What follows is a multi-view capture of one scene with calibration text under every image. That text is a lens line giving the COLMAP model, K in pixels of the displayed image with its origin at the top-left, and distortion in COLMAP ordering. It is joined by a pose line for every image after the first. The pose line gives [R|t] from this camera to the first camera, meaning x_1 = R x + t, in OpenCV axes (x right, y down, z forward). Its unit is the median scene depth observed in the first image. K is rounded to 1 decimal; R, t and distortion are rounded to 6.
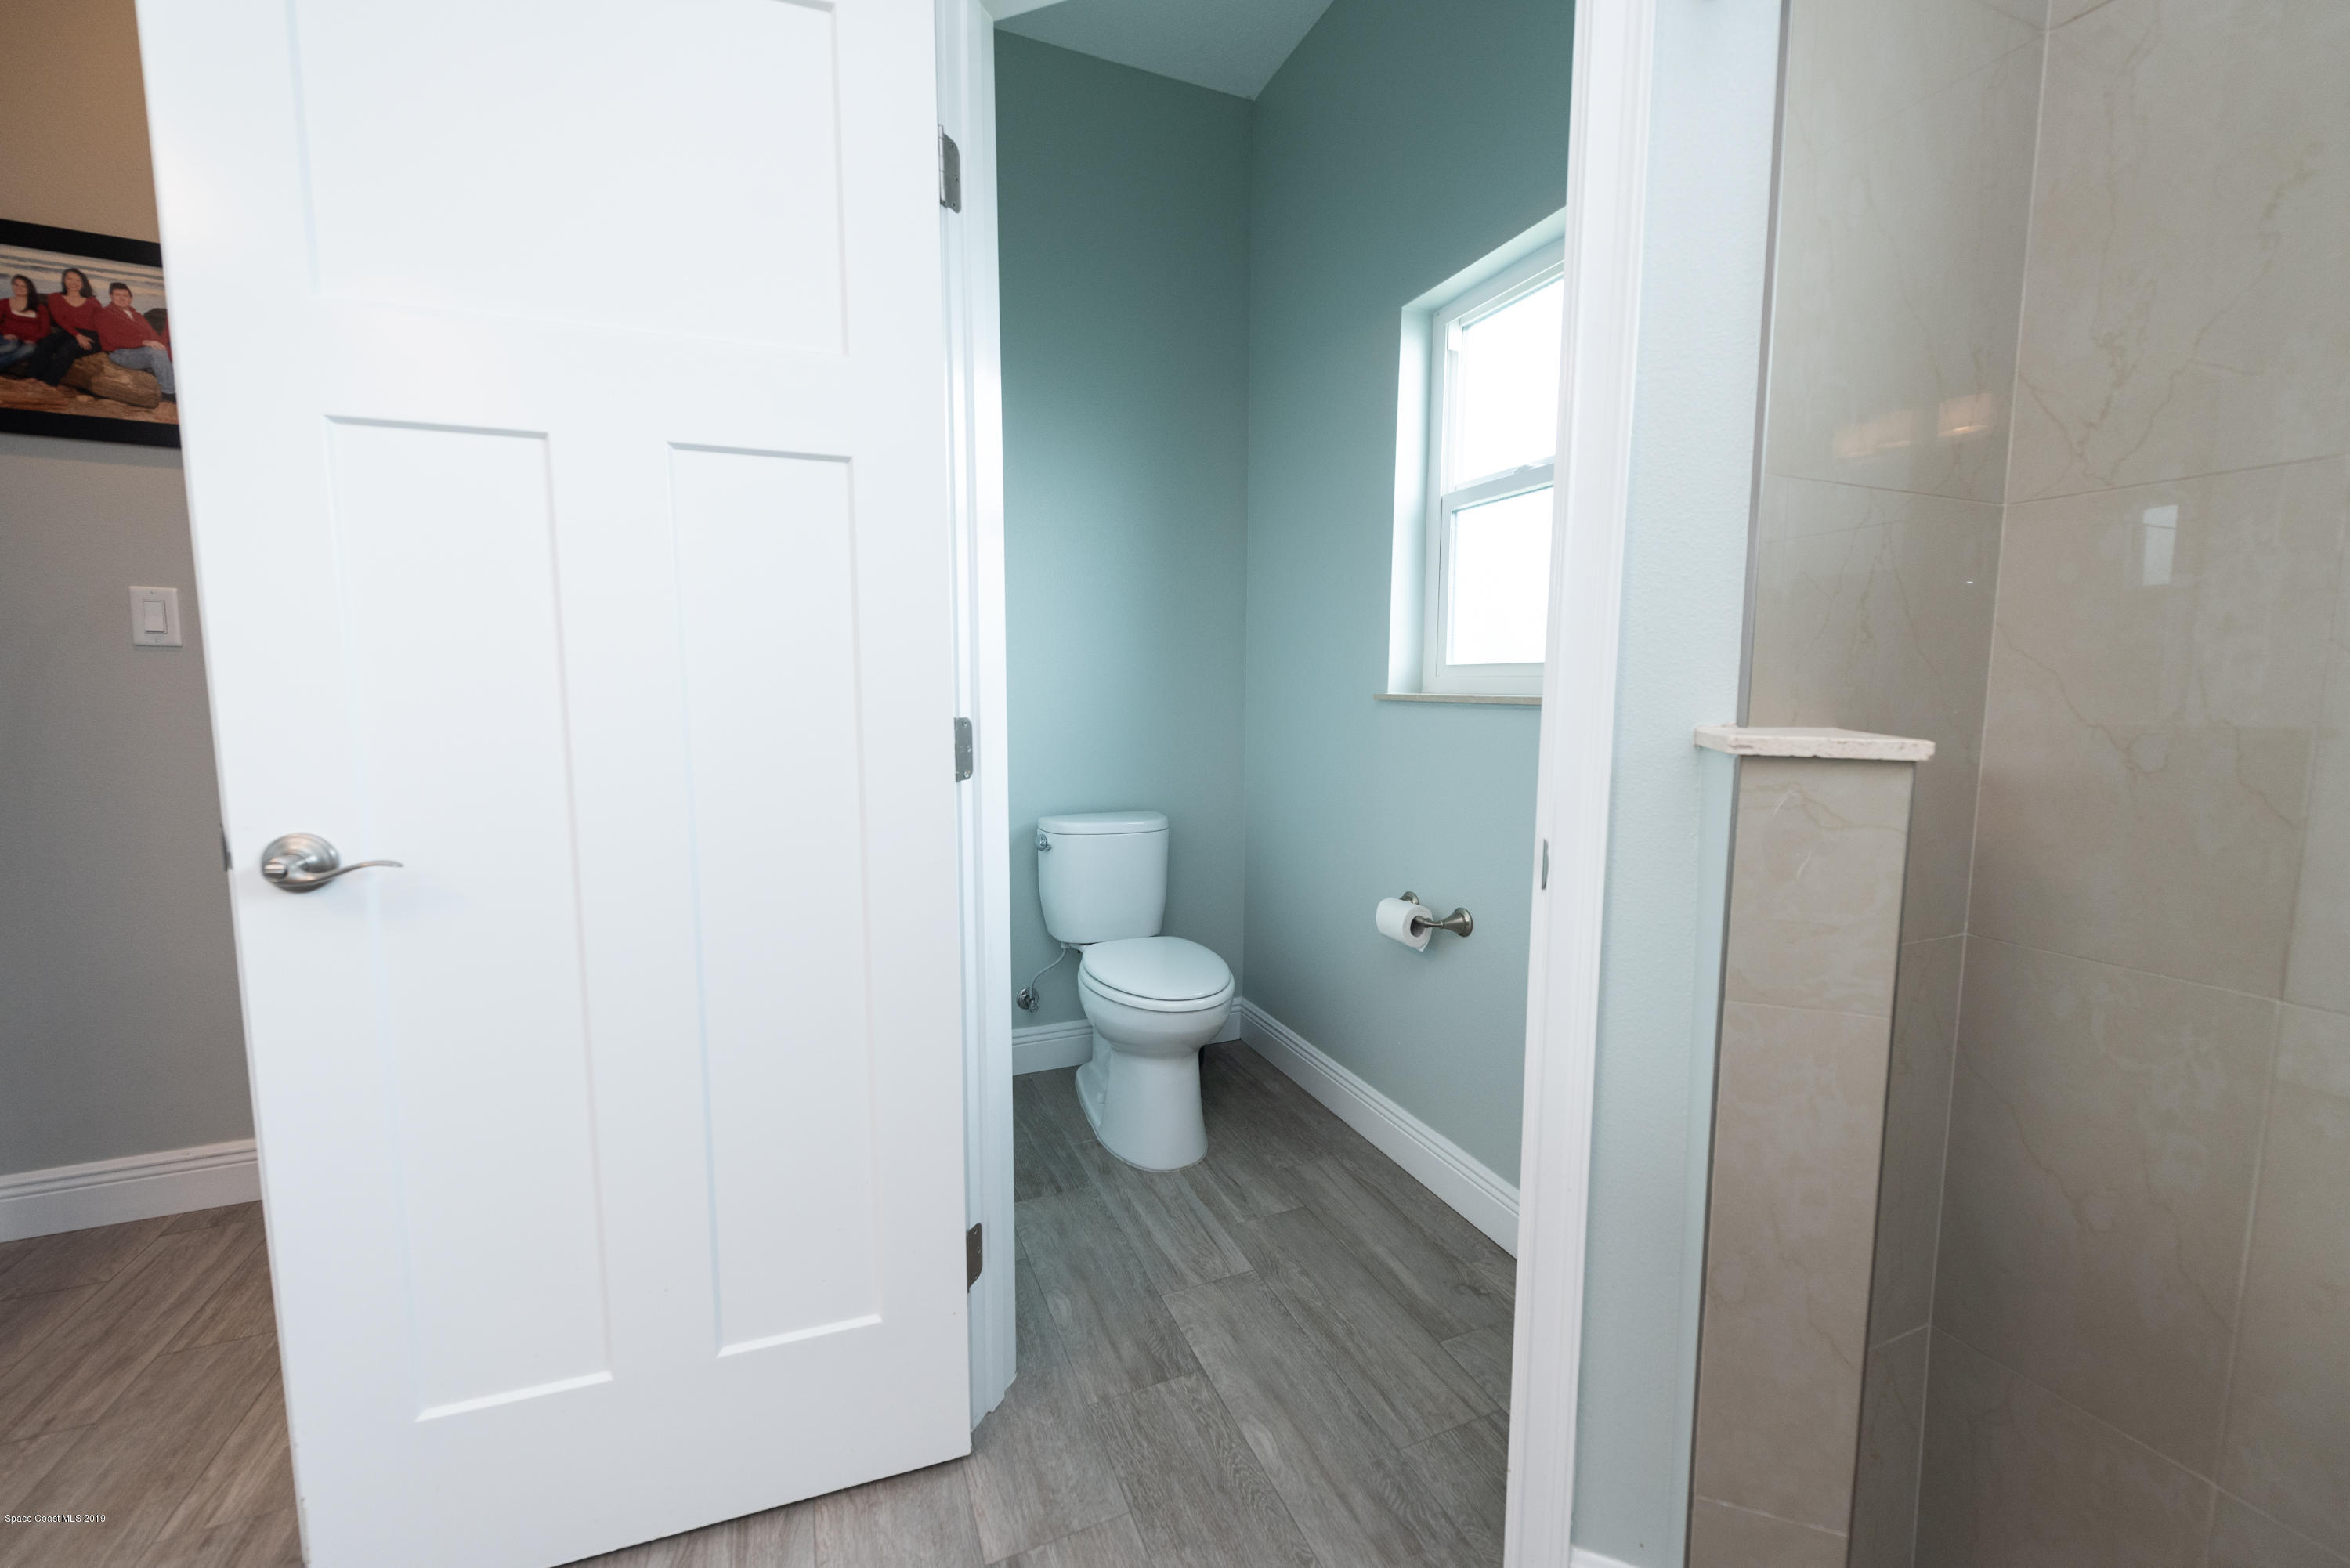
lens RADIAL K [[883.7, 0, 1164.4], [0, 883.7, 781.3], [0, 0, 1]] dist [0.004695, -0.000081]
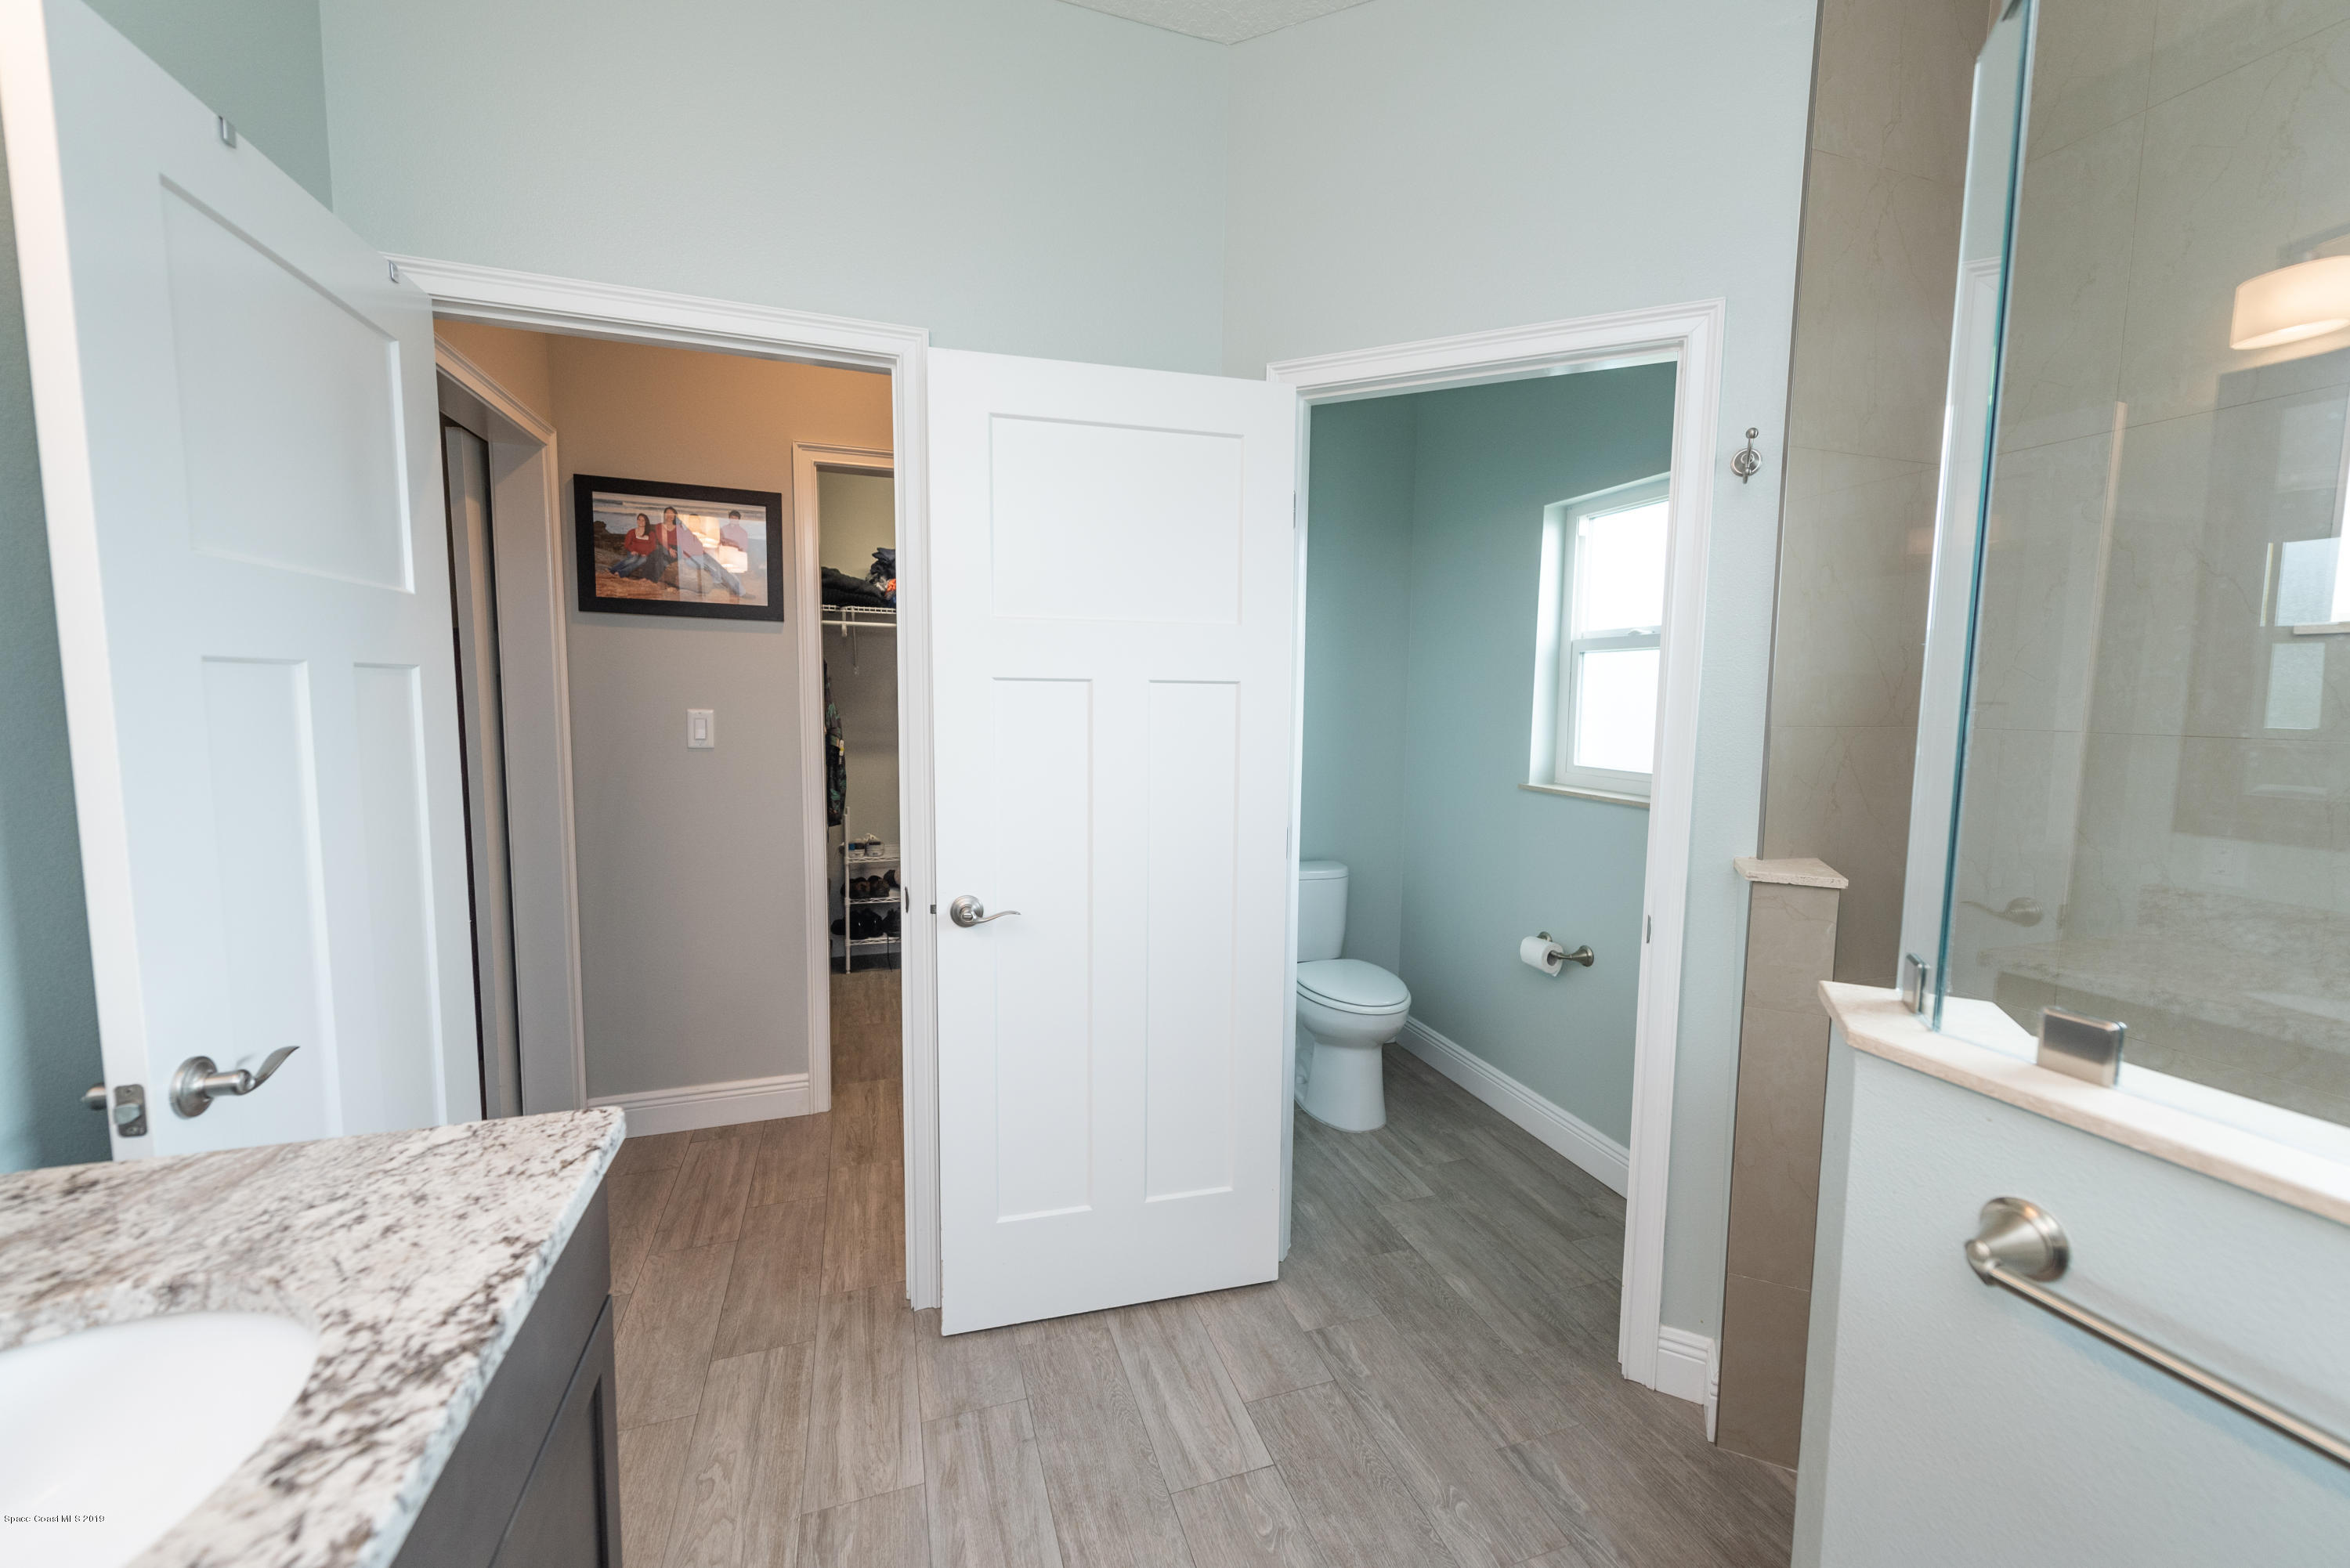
lens RADIAL K [[915.3, 0, 1186.1], [0, 915.3, 782.3], [0, 0, 1]] dist [0.015748, -0.005829]
pose [[0.998189, 0.016233, -0.057916, -0.230781], [-0.016844, 0.999807, -0.010079, -0.097039], [0.057742, 0.011036, 0.998271, -0.525793]]
